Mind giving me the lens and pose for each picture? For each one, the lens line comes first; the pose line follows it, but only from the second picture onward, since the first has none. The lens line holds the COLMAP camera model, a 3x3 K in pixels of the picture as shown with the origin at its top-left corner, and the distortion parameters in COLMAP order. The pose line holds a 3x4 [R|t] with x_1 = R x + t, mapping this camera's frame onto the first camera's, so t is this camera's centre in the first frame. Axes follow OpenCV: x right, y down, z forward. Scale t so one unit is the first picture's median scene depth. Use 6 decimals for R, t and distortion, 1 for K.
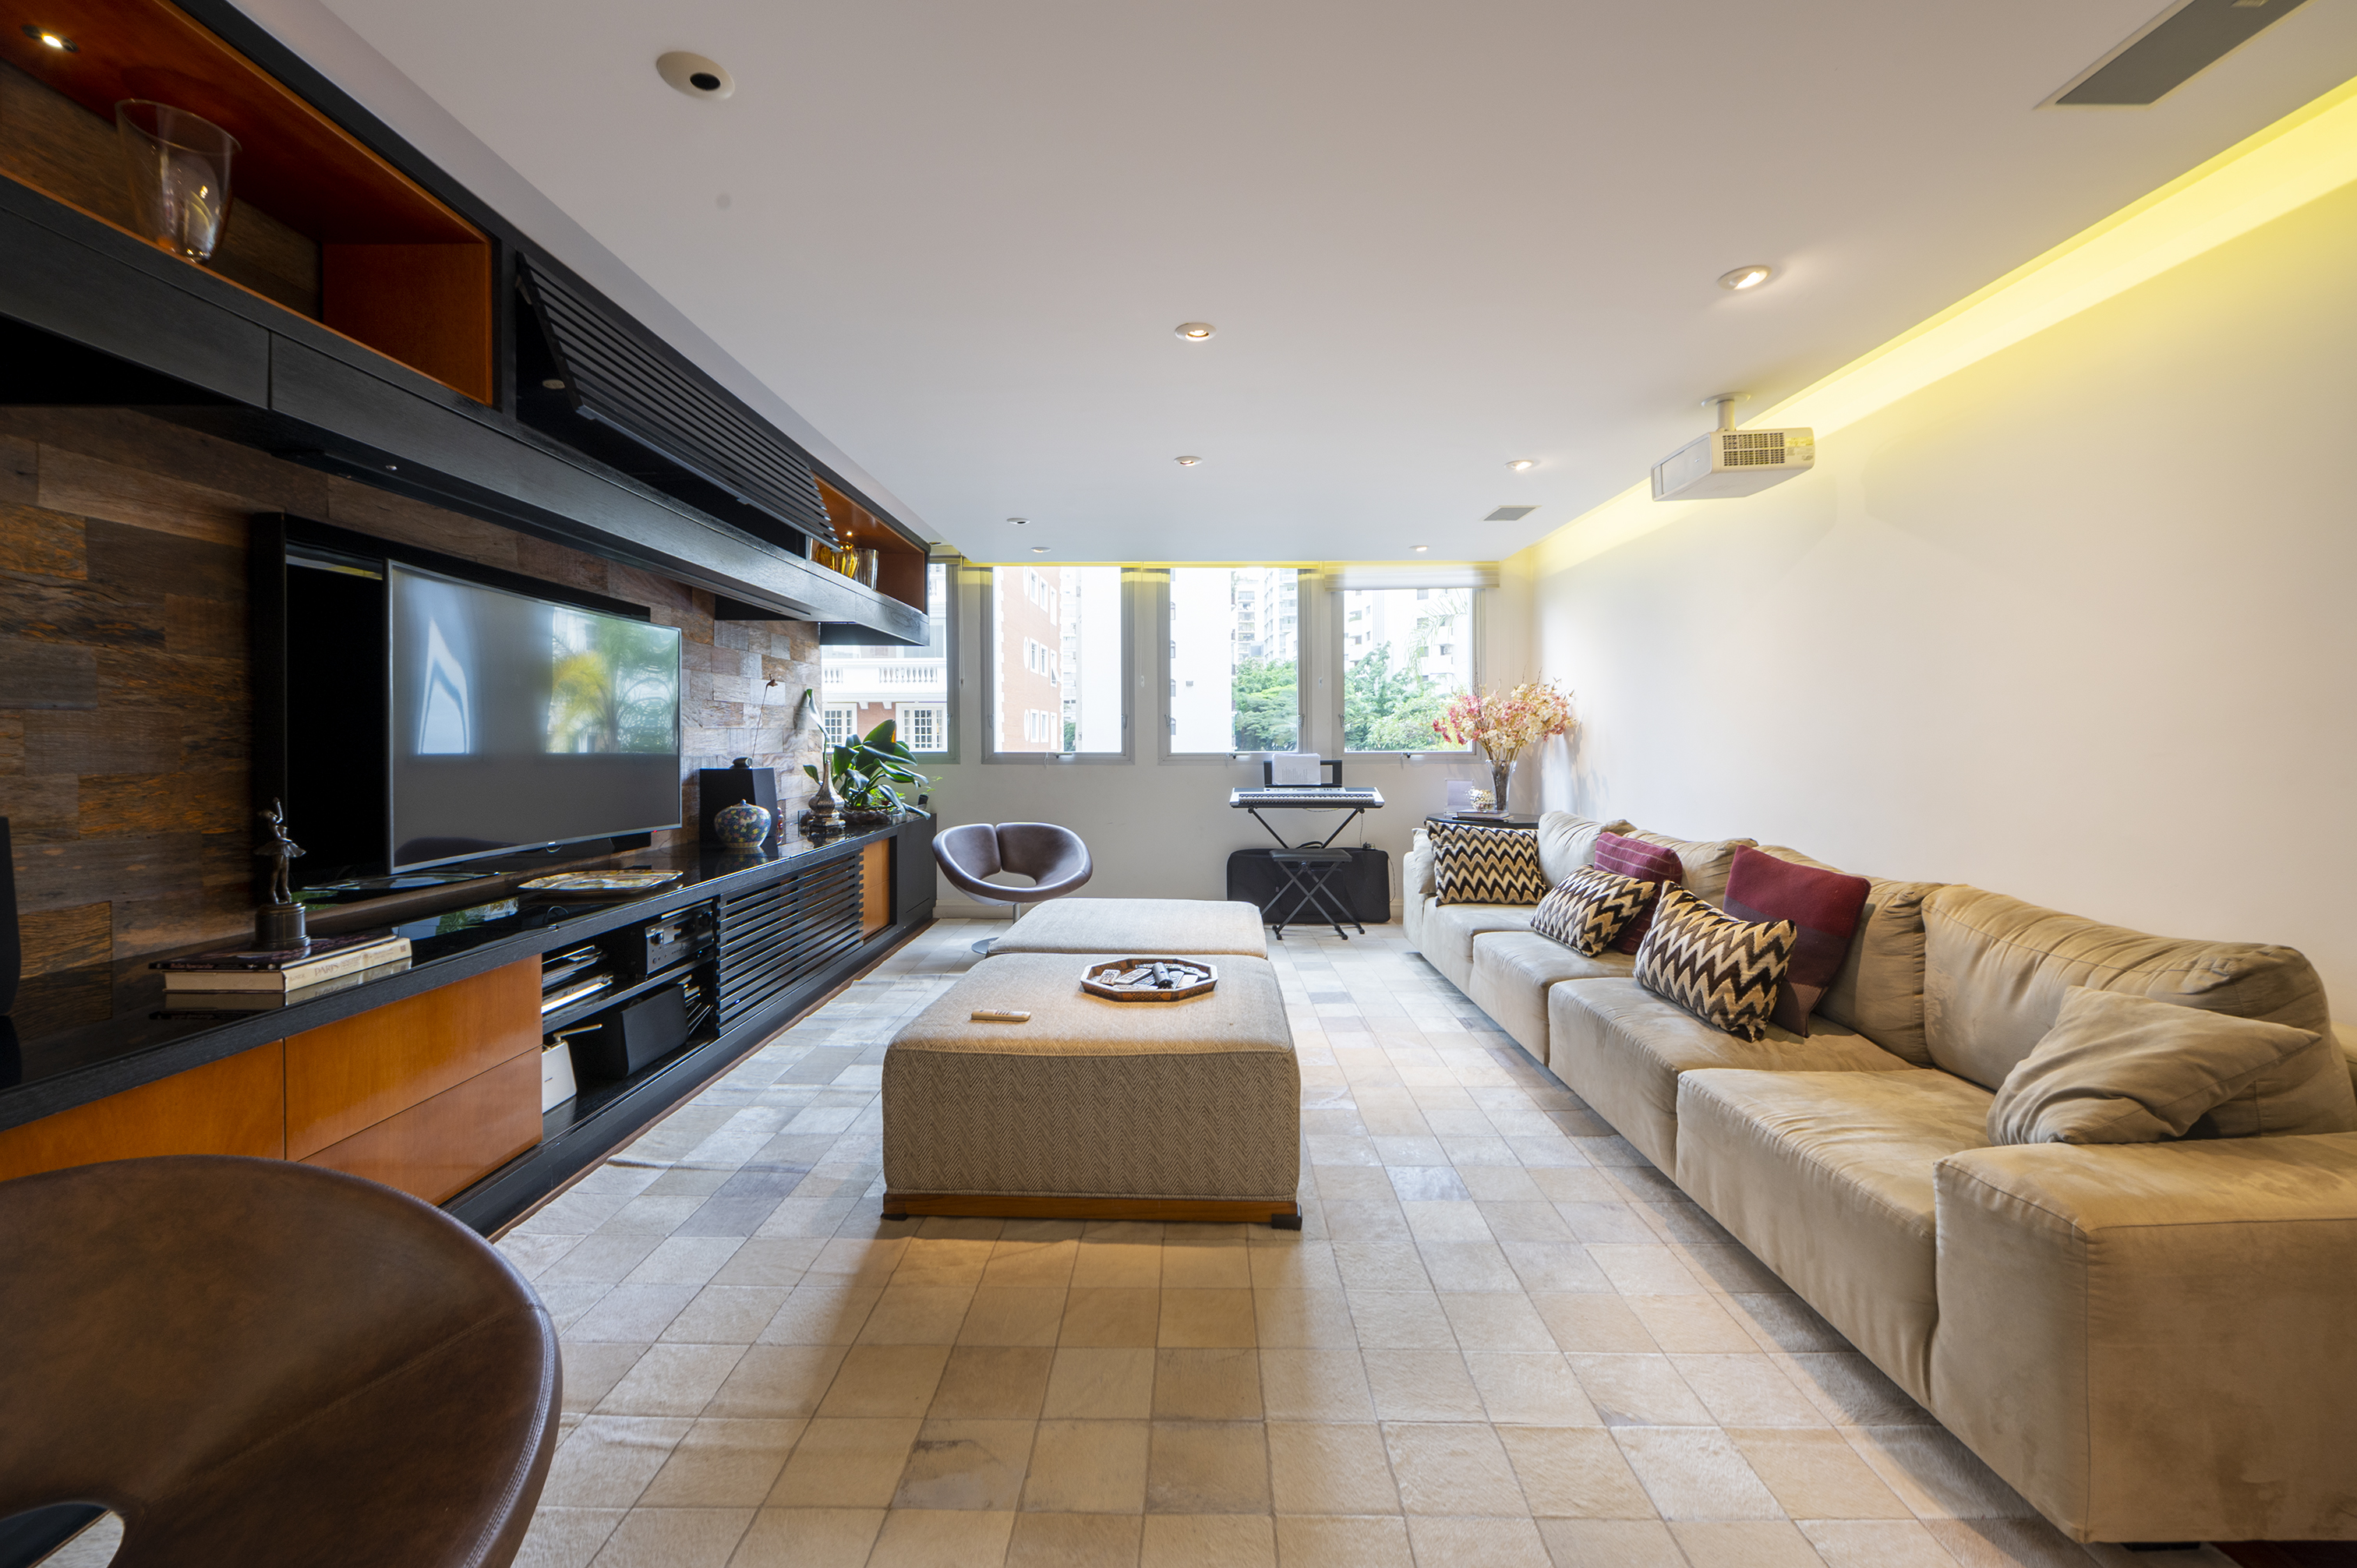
lens RADIAL K [[963.2, 0, 1177.5], [0, 963.2, 764.6], [0, 0, 1]] dist [-0.001394, -0.000113]
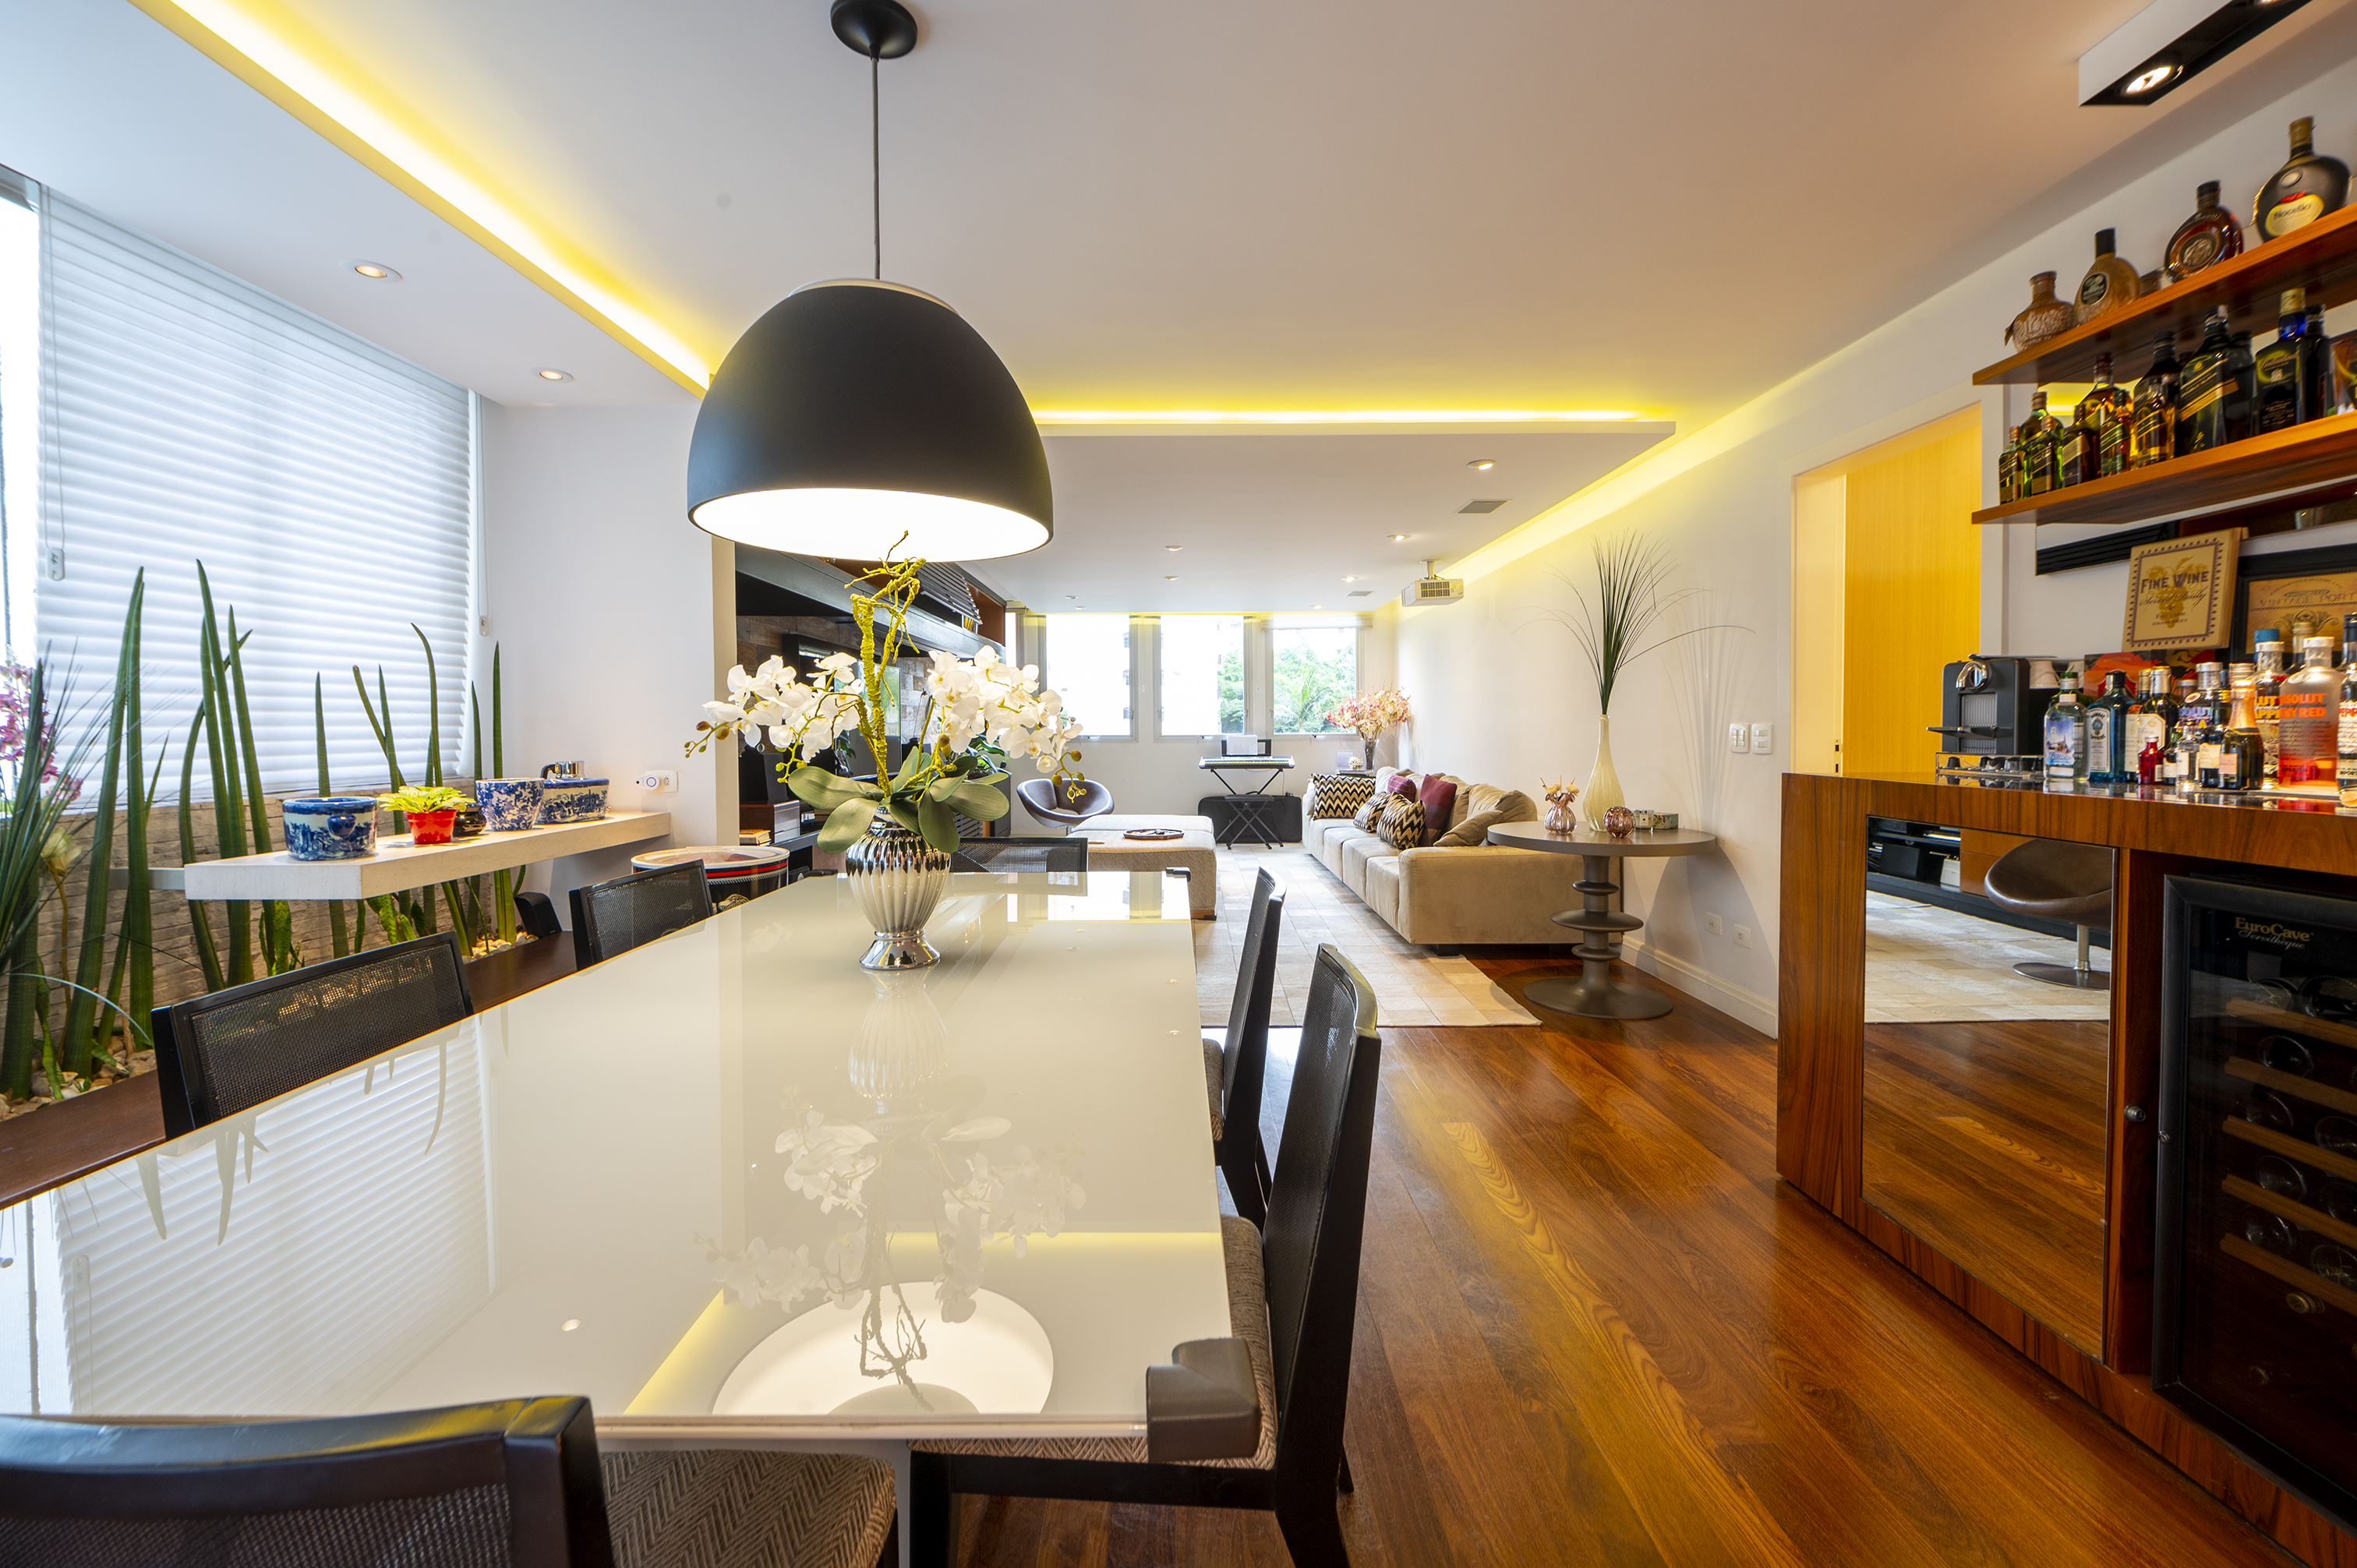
lens RADIAL K [[963.2, 0, 1180.7], [0, 963.2, 772.3], [0, 0, 1]] dist [-0.001394, -0.000113]
pose [[0.999875, -0.003865, 0.015358, -0.000139], [0.003529, 0.999754, 0.021905, 0.015292], [-0.015438, -0.021848, 0.999642, -0.578019]]
